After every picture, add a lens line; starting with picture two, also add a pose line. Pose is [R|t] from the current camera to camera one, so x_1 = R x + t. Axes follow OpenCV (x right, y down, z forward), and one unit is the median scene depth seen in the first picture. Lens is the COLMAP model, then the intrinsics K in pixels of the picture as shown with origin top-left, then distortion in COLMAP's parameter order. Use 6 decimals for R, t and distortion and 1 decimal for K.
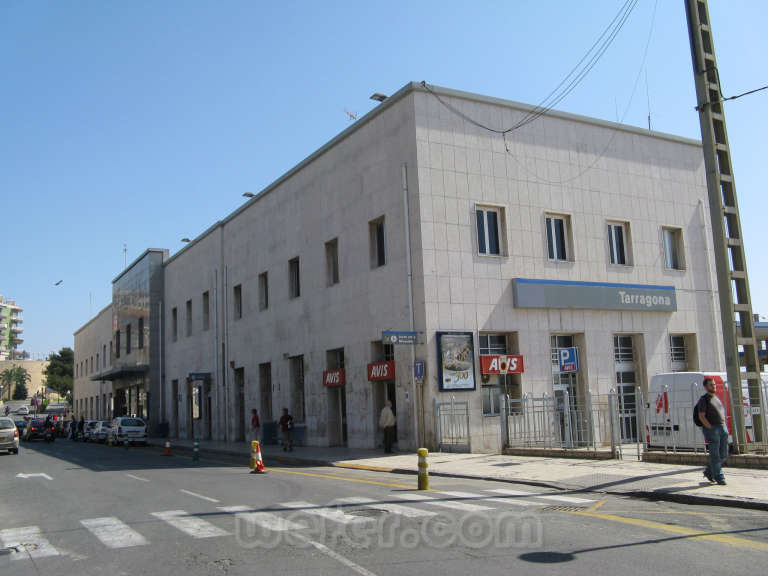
lens RADIAL K [[805.9, 0, 384.0], [0, 805.9, 288.0], [0, 0, 1]] dist [-0.171788, 0.210812]
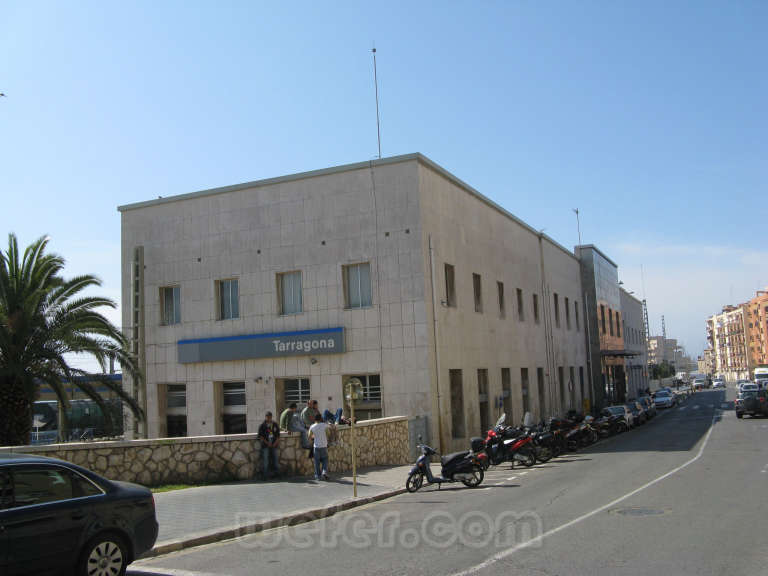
lens RADIAL K [[805.9, 0, 384.0], [0, 805.9, 288.0], [0, 0, 1]] dist [-0.171788, 0.210812]
pose [[0.598920, -0.080606, -0.796742, 1.251600], [0.145922, 0.989249, 0.009609, -0.054650], [0.787402, -0.122017, 0.604243, 0.459511]]
